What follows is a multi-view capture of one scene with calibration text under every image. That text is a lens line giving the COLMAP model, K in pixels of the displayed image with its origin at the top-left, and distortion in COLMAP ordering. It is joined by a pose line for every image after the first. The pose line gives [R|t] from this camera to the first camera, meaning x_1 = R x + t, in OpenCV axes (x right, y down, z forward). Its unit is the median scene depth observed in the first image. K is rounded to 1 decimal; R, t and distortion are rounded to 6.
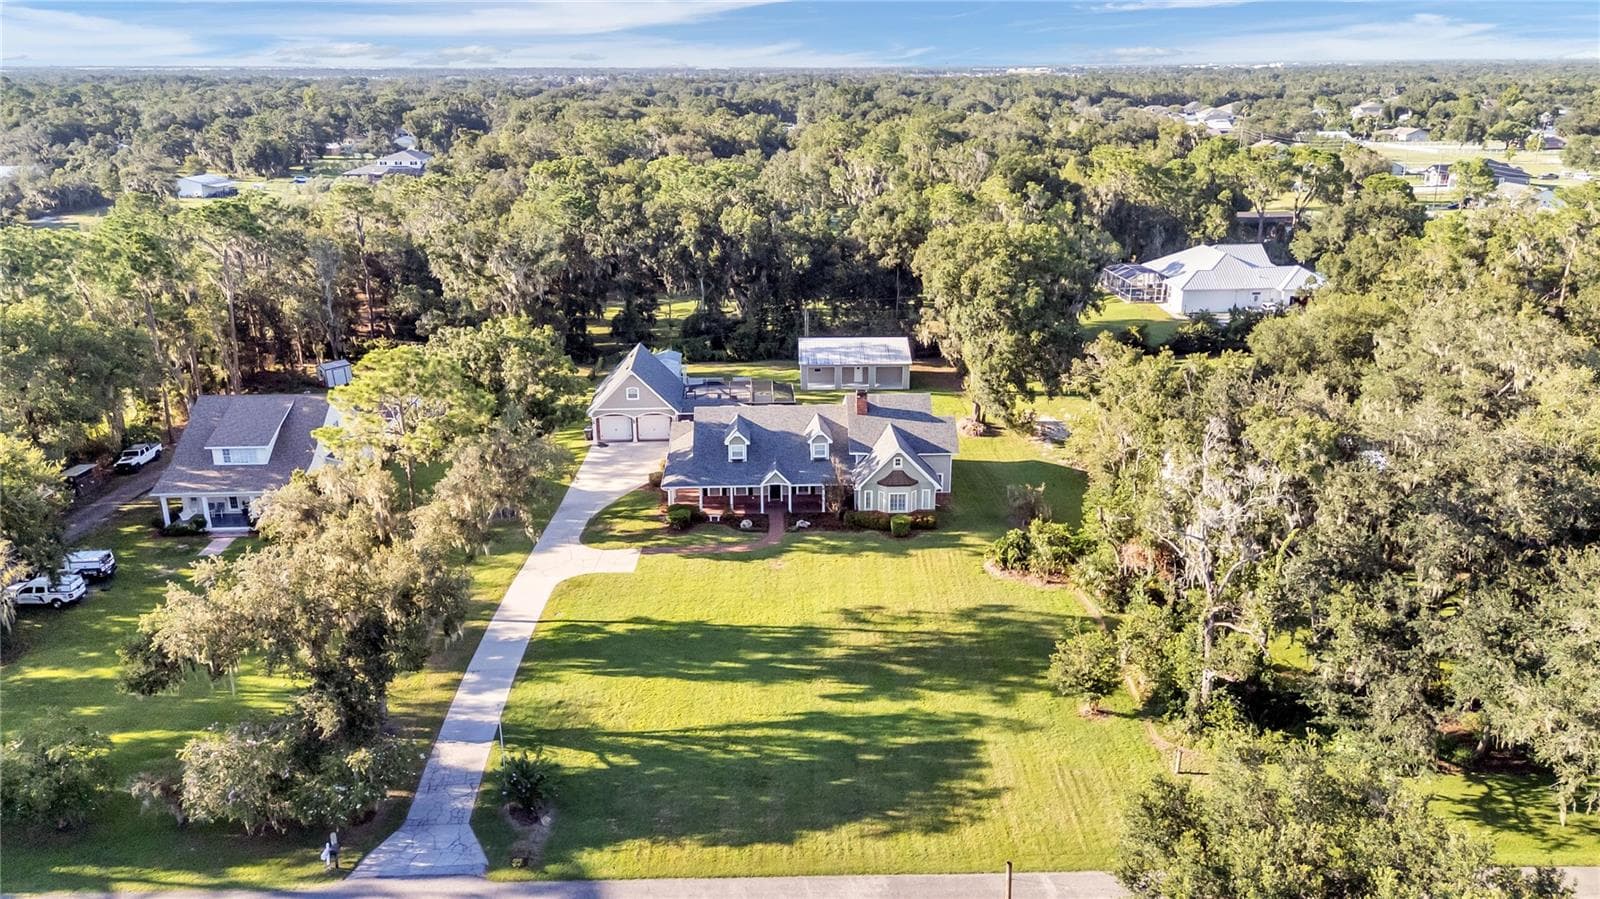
lens RADIAL K [[1168.0, 0, 800.0], [0, 1168.0, 449.5], [0, 0, 1]] dist [0.007836, -0.000702]
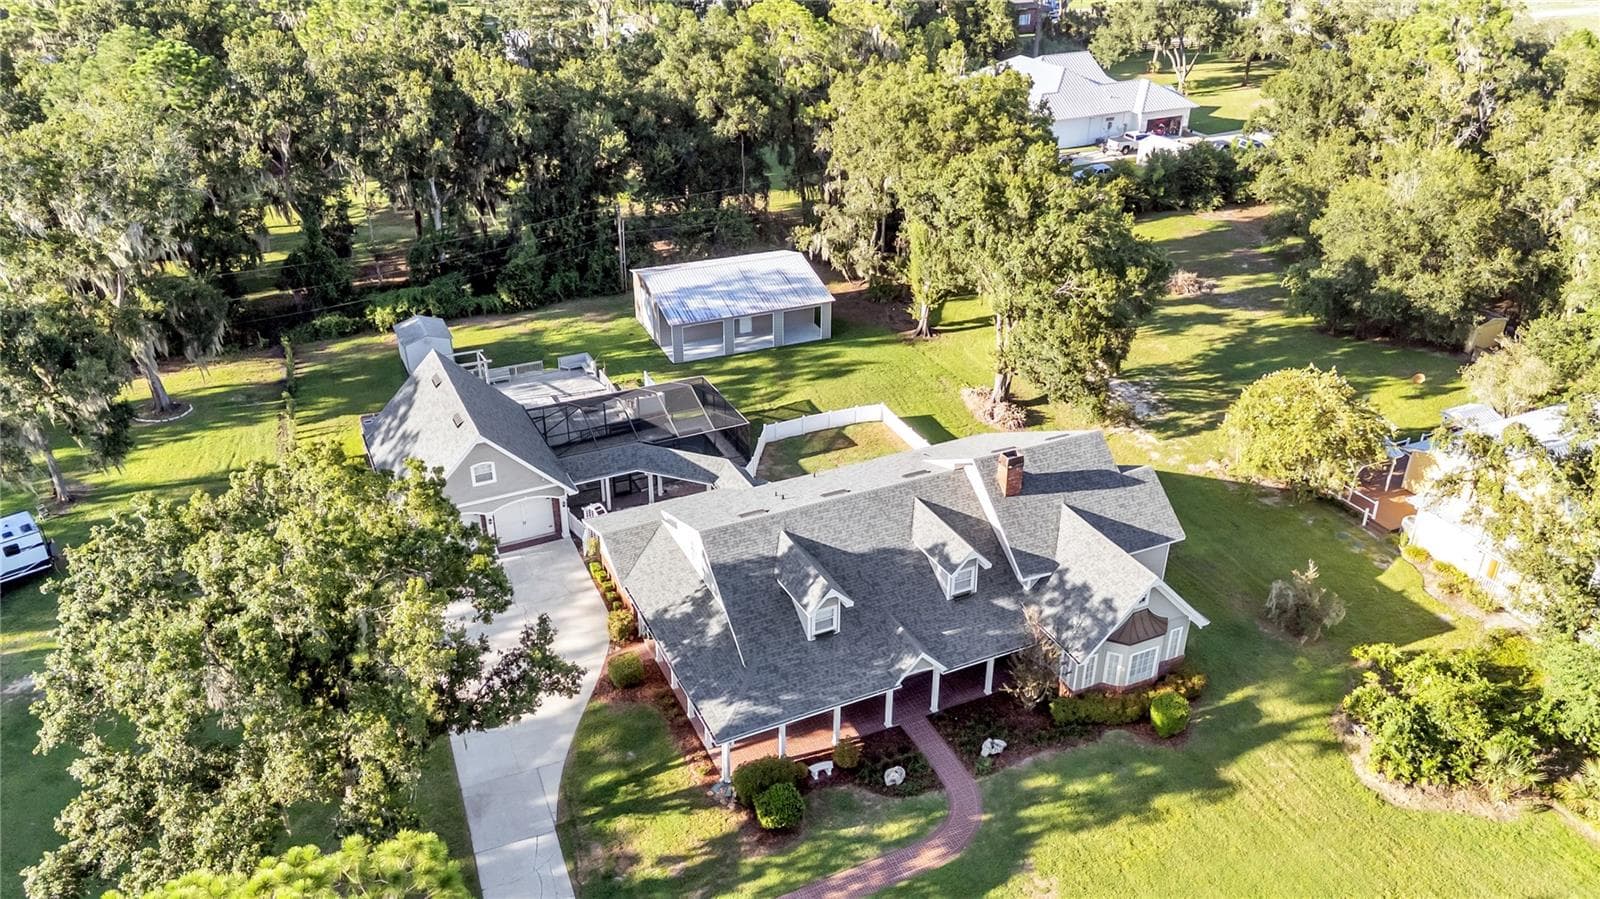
lens RADIAL K [[1168.0, 0, 800.0], [0, 1168.0, 449.5], [0, 0, 1]] dist [0.007836, -0.000702]
pose [[0.918645, -0.177158, 0.353138, -0.159341], [0.109754, 0.973081, 0.202651, -0.120915], [-0.379533, -0.147406, 0.913360, 0.384989]]
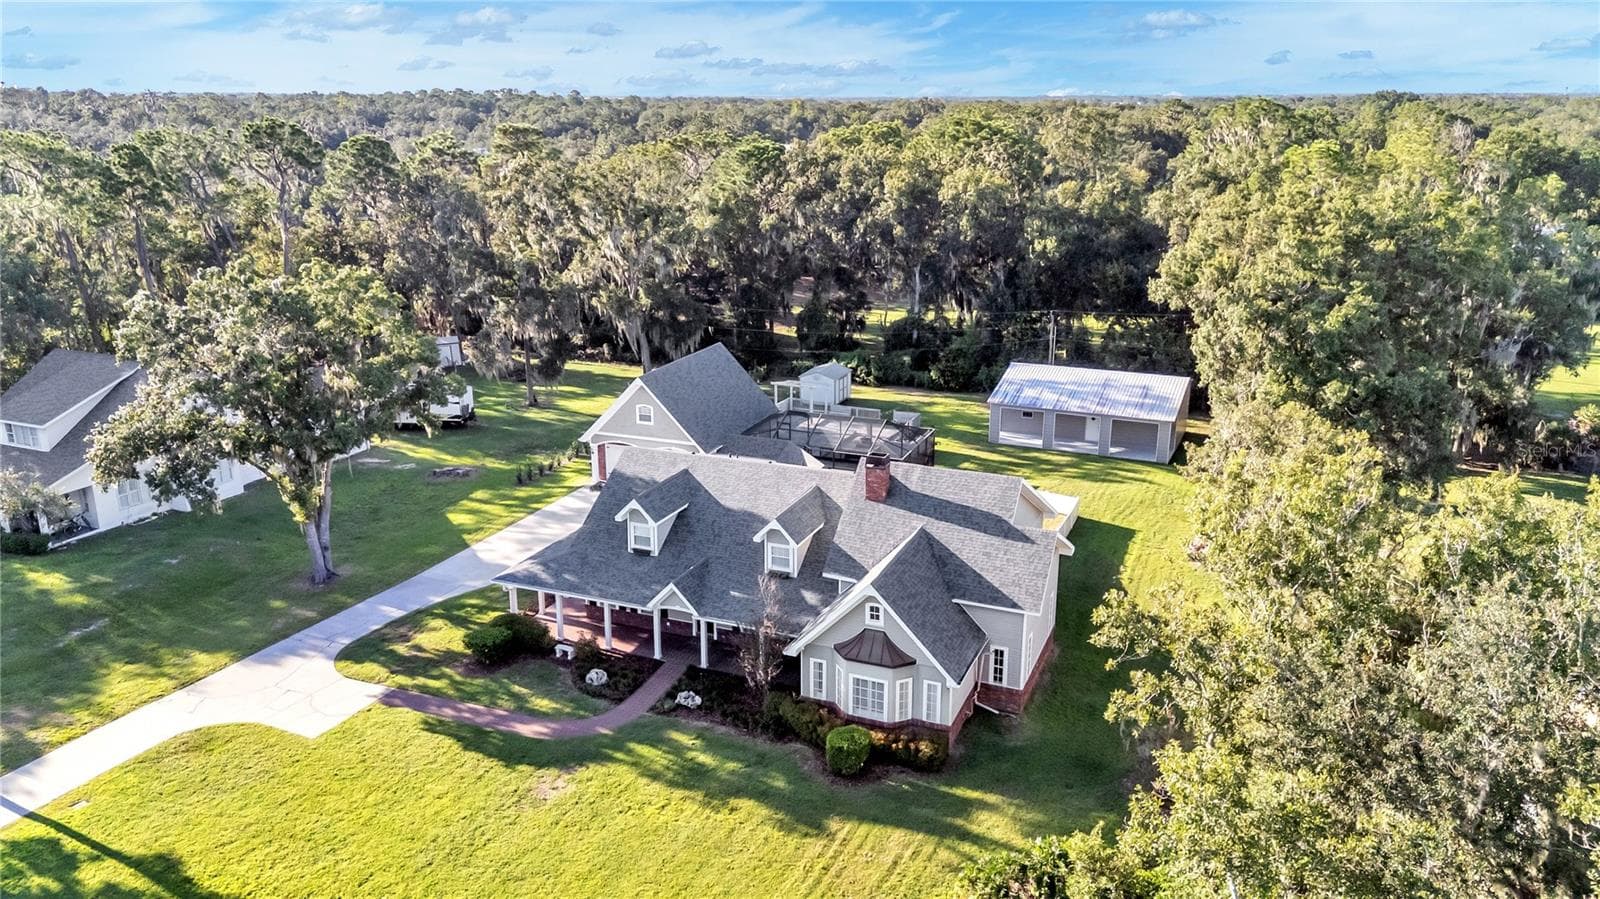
lens RADIAL K [[1193.1, 0, 798.3], [0, 1193.1, 382.8], [0, 0, 1]] dist [0.037730, -0.003158]
pose [[0.906989, 0.101240, -0.408804, 0.161861], [-0.133694, 0.989682, -0.051525, -0.034622], [0.399369, 0.101387, 0.911167, 0.356578]]
